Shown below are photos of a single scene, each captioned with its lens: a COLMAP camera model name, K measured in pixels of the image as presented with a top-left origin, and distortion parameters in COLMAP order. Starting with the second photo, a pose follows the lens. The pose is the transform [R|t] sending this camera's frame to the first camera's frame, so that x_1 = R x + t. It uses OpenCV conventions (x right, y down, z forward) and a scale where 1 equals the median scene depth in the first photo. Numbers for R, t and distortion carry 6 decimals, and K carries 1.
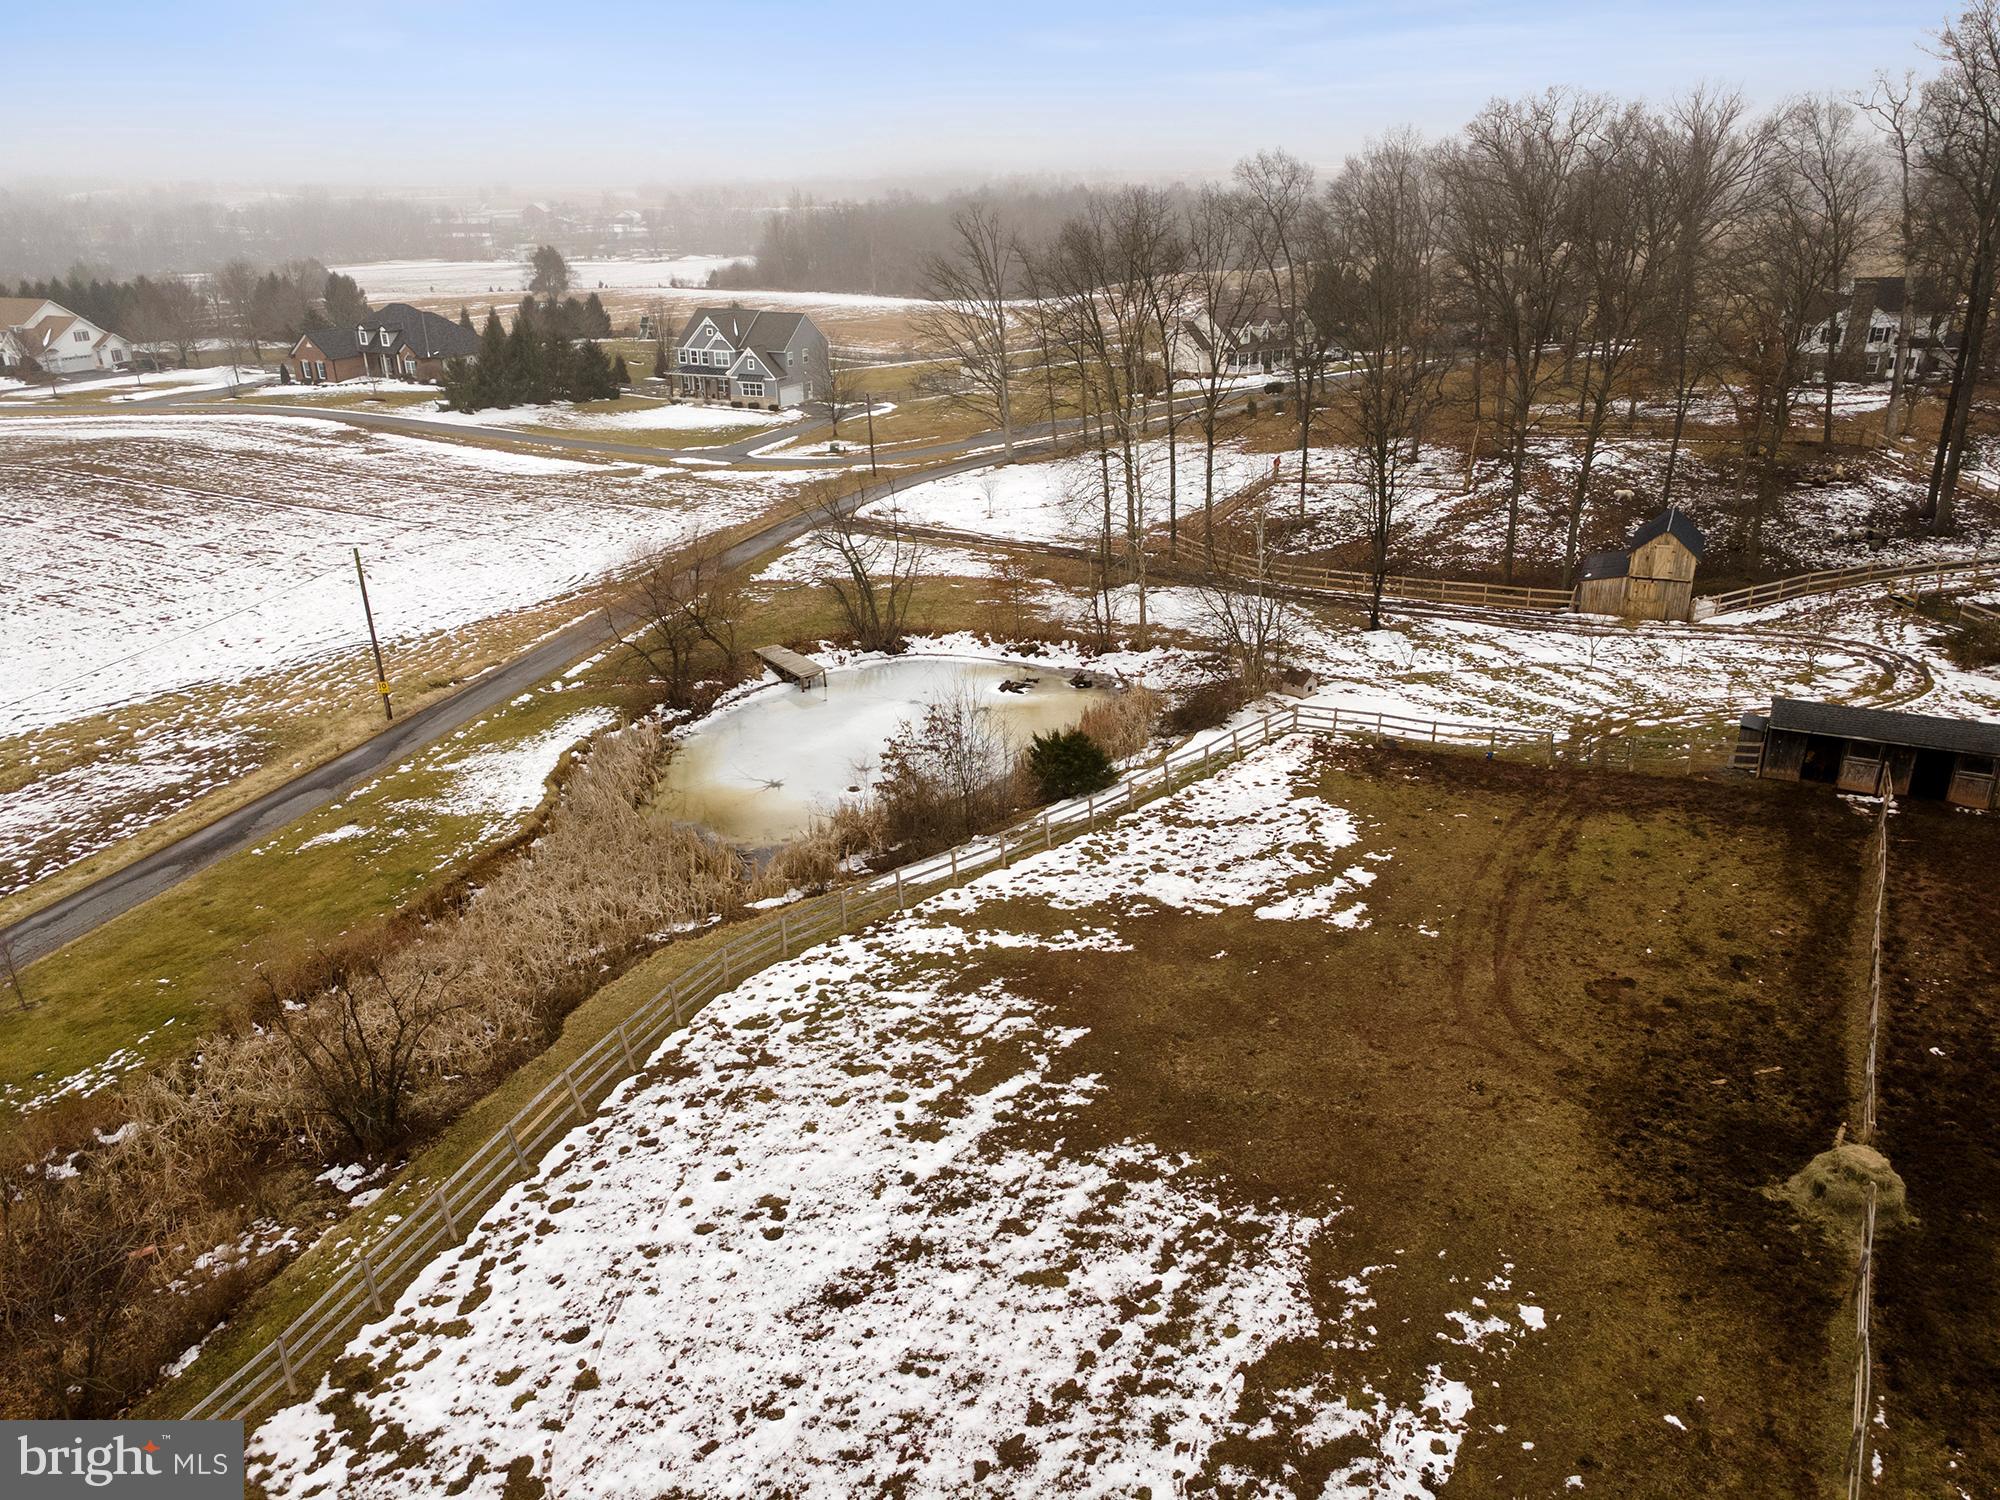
lens RADIAL K [[1461.0, 0, 1015.4], [0, 1461.0, 741.7], [0, 0, 1]] dist [0.029554, 0.039369]
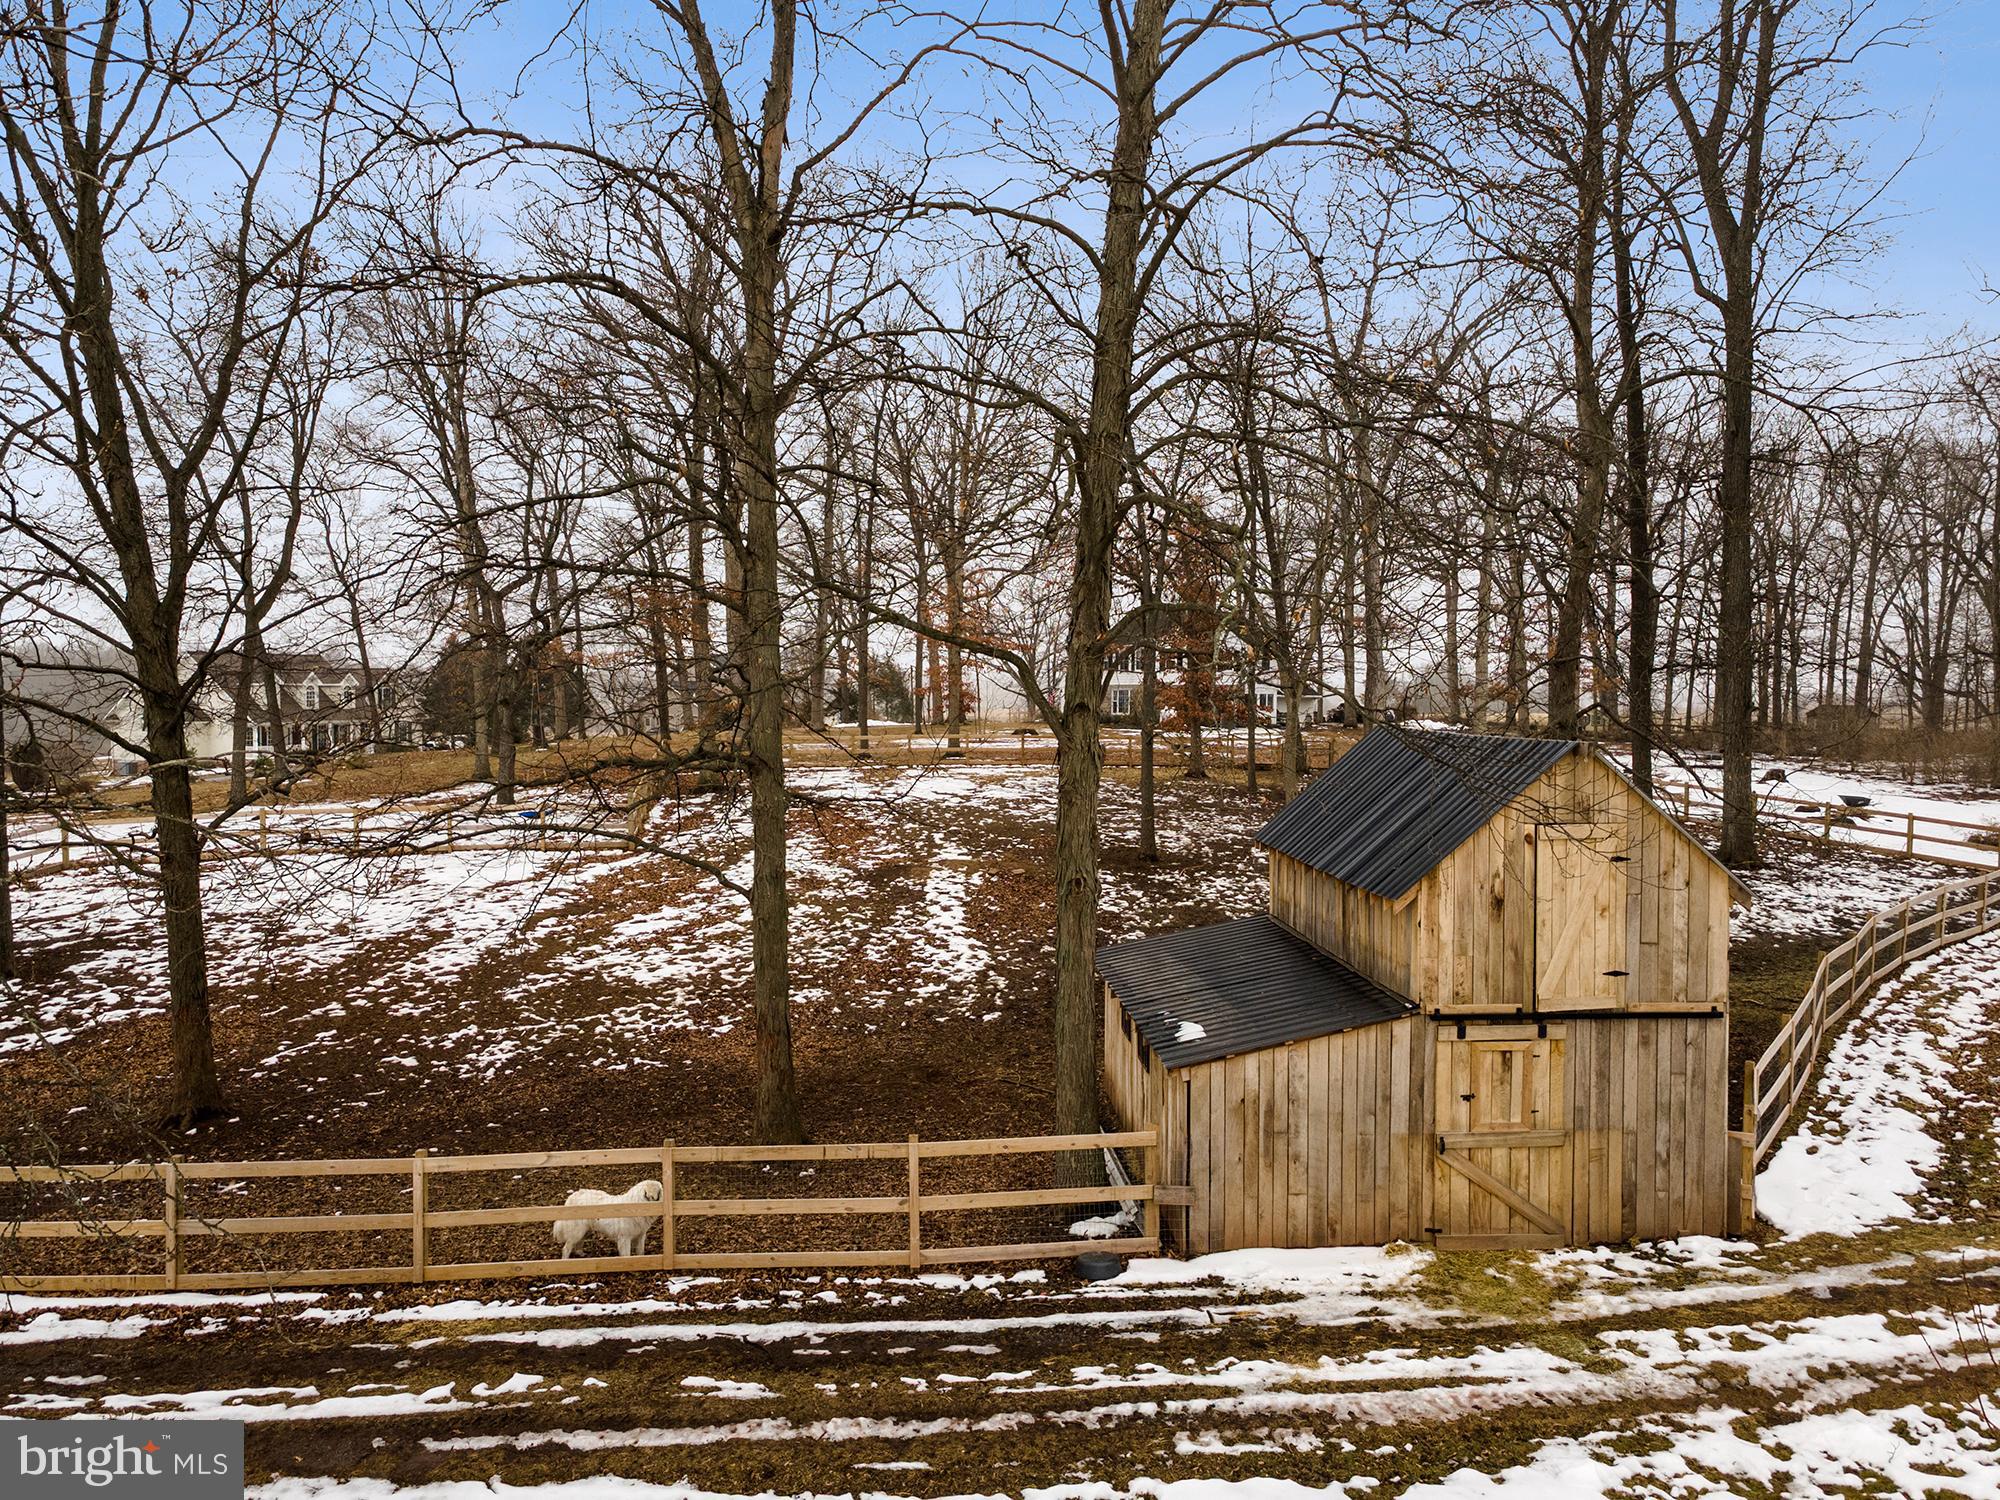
lens RADIAL K [[1461.0, 0, 996.7], [0, 1461.0, 754.7], [0, 0, 1]] dist [0.029554, 0.039369]
pose [[0.880758, -0.008313, 0.473494, 0.334987], [0.161555, 0.945141, -0.283918, -0.116897], [-0.445158, 0.326558, 0.833783, 1.008502]]
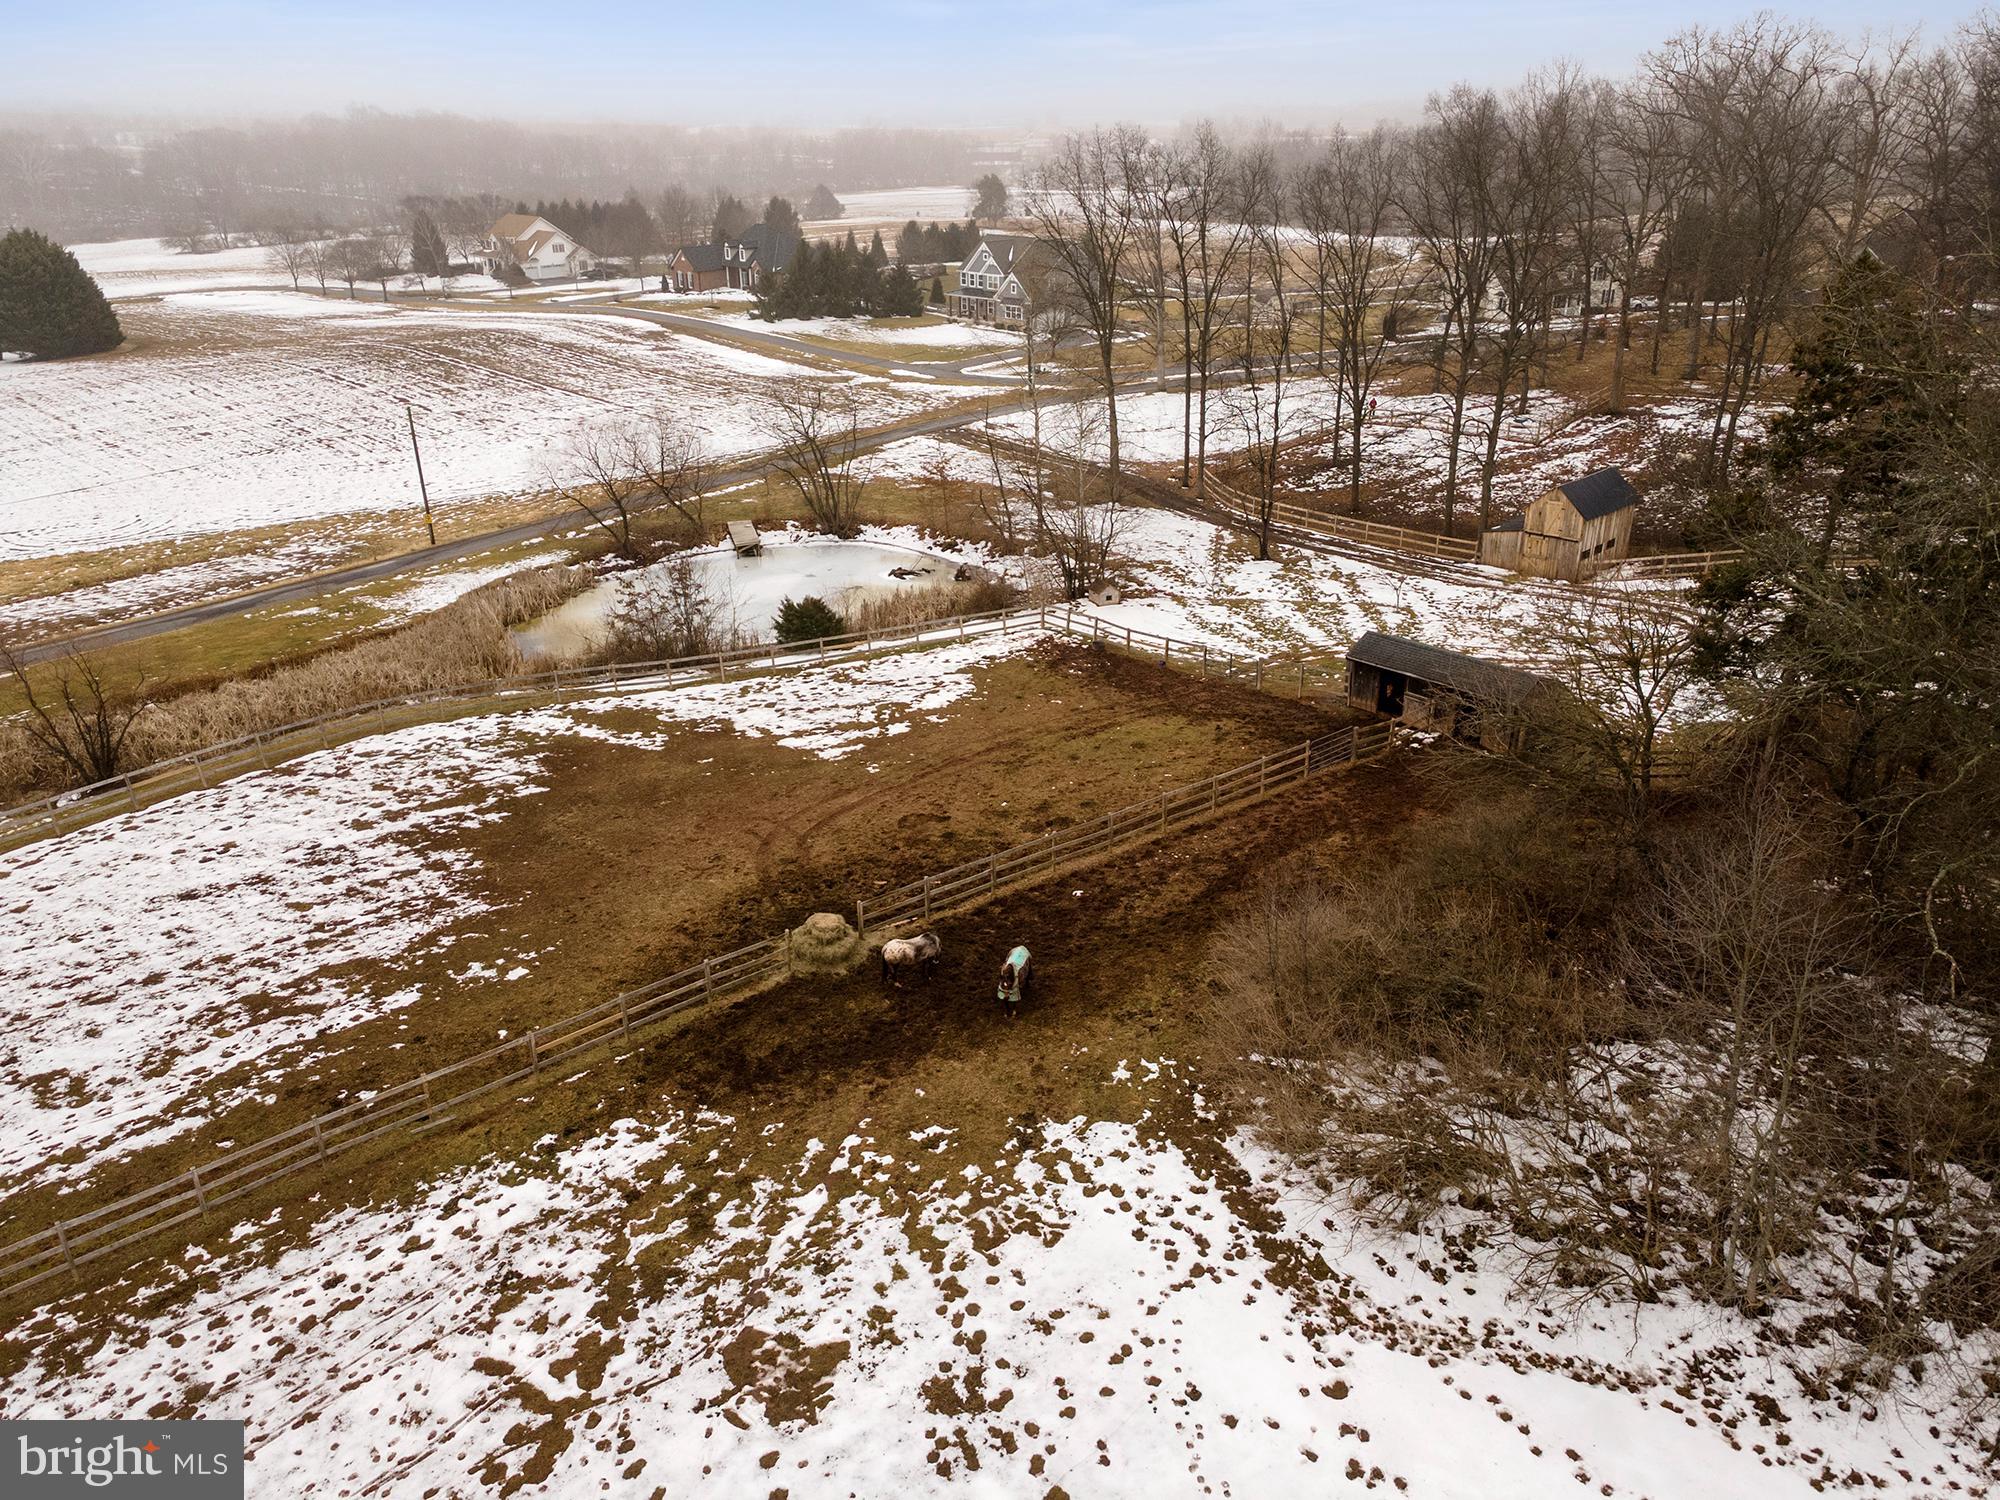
lens RADIAL K [[1461.0, 0, 1010.6], [0, 1461.0, 783.2], [0, 0, 1]] dist [0.029554, 0.039369]
pose [[0.935415, 0.148837, -0.320695, 0.510886], [-0.127308, 0.988022, 0.087209, 0.015104], [0.329834, -0.040750, 0.943159, -0.057074]]
